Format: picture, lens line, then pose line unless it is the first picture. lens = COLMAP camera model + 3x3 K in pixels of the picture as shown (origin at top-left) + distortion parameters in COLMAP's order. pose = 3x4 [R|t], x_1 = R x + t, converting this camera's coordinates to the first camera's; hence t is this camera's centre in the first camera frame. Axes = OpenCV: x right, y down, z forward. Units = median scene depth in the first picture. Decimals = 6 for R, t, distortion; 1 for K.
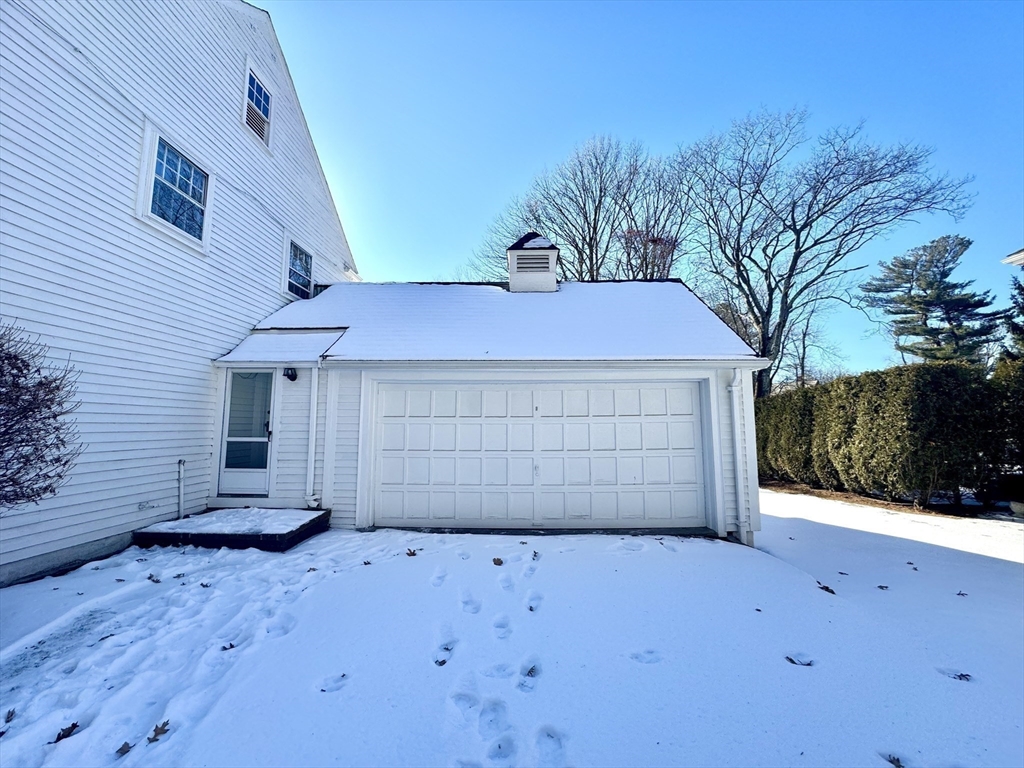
lens RADIAL K [[409.6, 0, 510.9], [0, 409.6, 385.4], [0, 0, 1]] dist [0.000401, -0.000837]
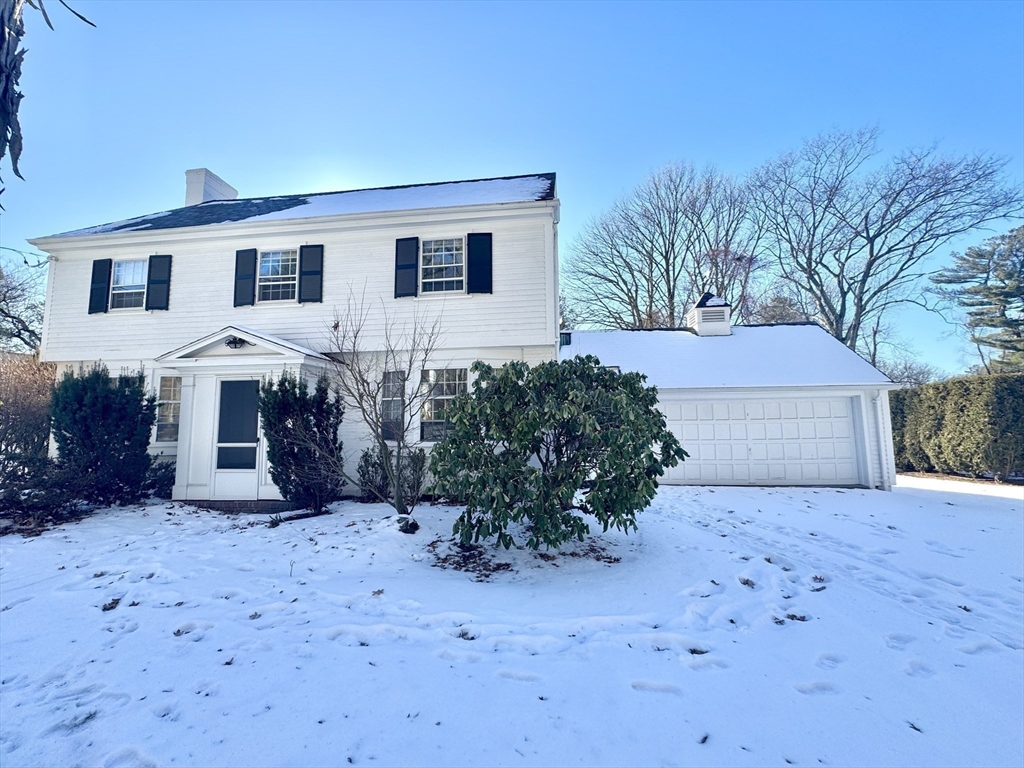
lens RADIAL K [[409.6, 0, 507.8], [0, 409.6, 383.5], [0, 0, 1]] dist [0.000401, -0.000837]
pose [[0.995627, -0.018613, -0.091541, -0.148359], [0.018997, 0.999814, 0.003323, -0.018570], [0.091462, -0.005048, 0.995796, -0.149532]]
